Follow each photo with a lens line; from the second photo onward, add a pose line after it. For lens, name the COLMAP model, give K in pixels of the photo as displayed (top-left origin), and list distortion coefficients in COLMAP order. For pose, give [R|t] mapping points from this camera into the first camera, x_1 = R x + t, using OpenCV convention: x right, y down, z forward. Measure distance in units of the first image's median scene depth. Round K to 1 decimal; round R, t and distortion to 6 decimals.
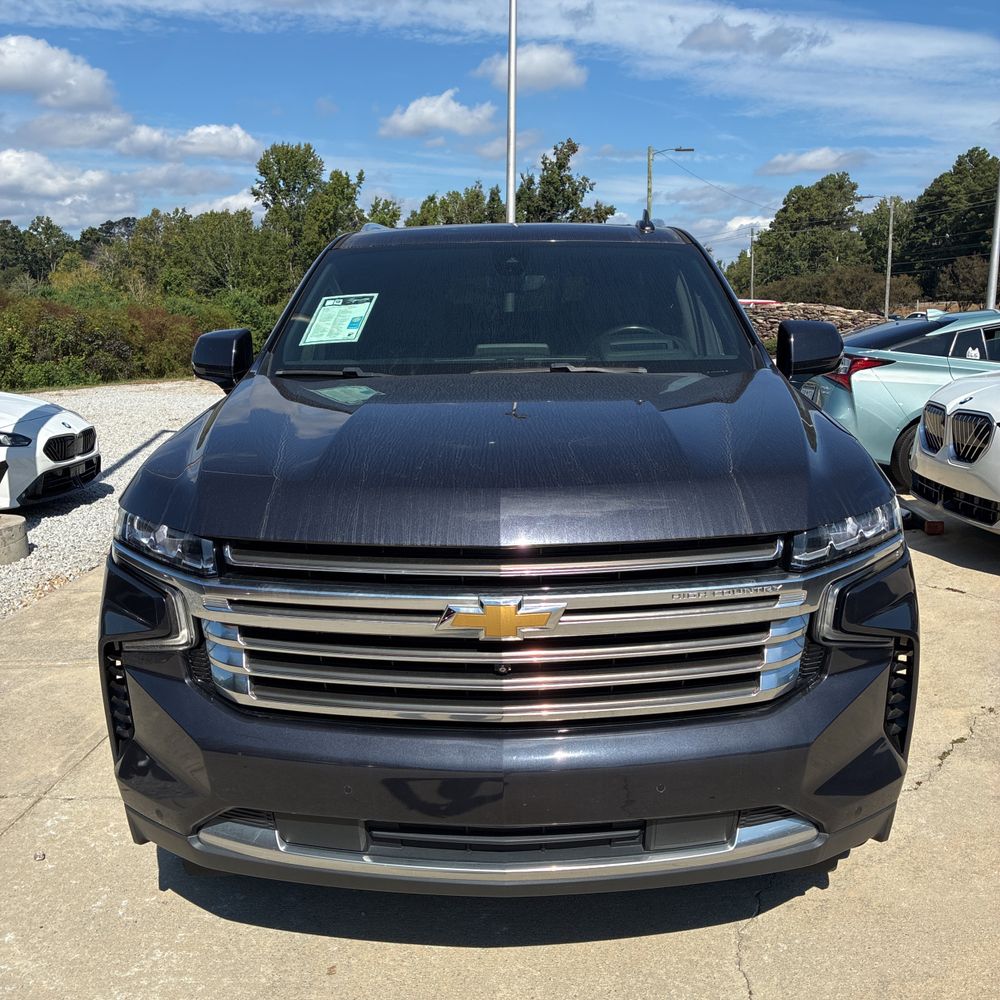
lens RADIAL K [[1028.4, 0, 500.0], [0, 1028.4, 500.0], [0, 0, 1]] dist [0.037102, -0.027315]
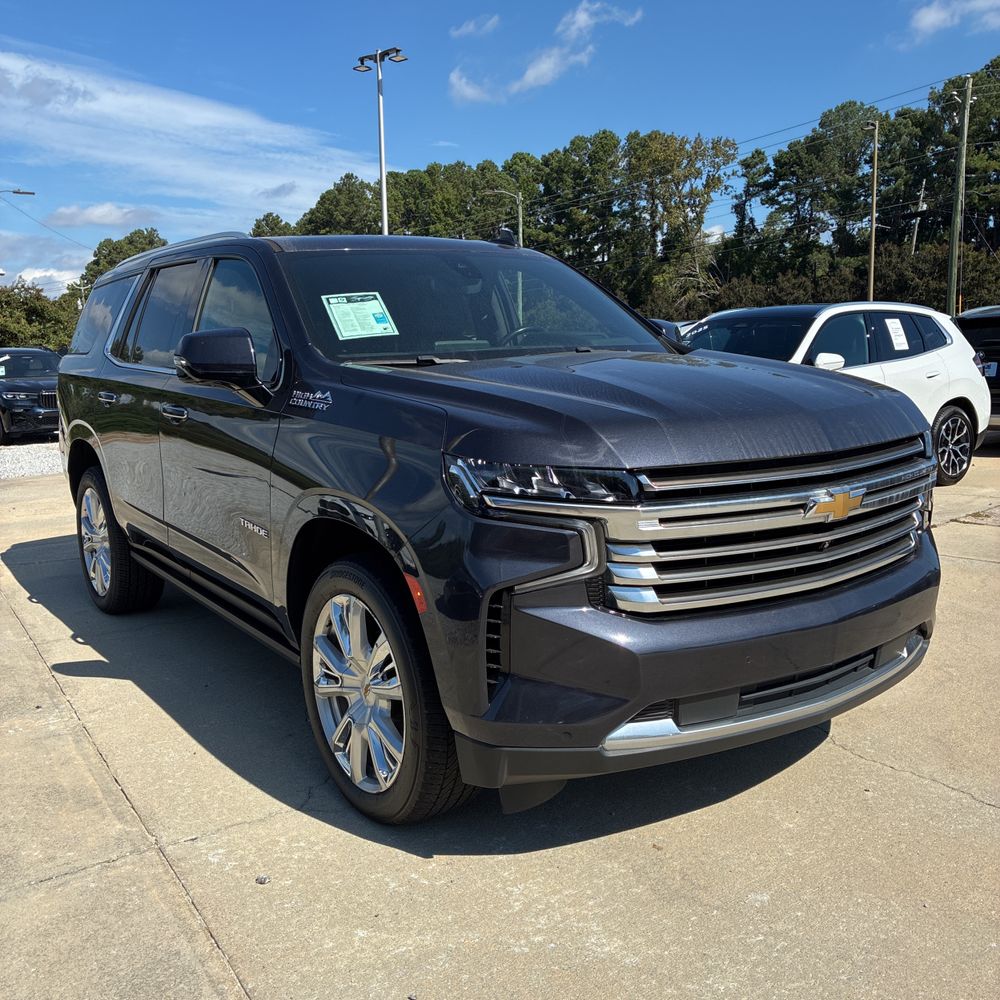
lens RADIAL K [[1028.4, 0, 500.0], [0, 1028.4, 500.0], [0, 0, 1]] dist [0.037102, -0.027315]
pose [[0.806054, -0.100555, 0.583237, -0.752750], [0.129880, 0.991493, -0.008556, 0.042015], [-0.577415, 0.082647, 0.812257, 0.098668]]
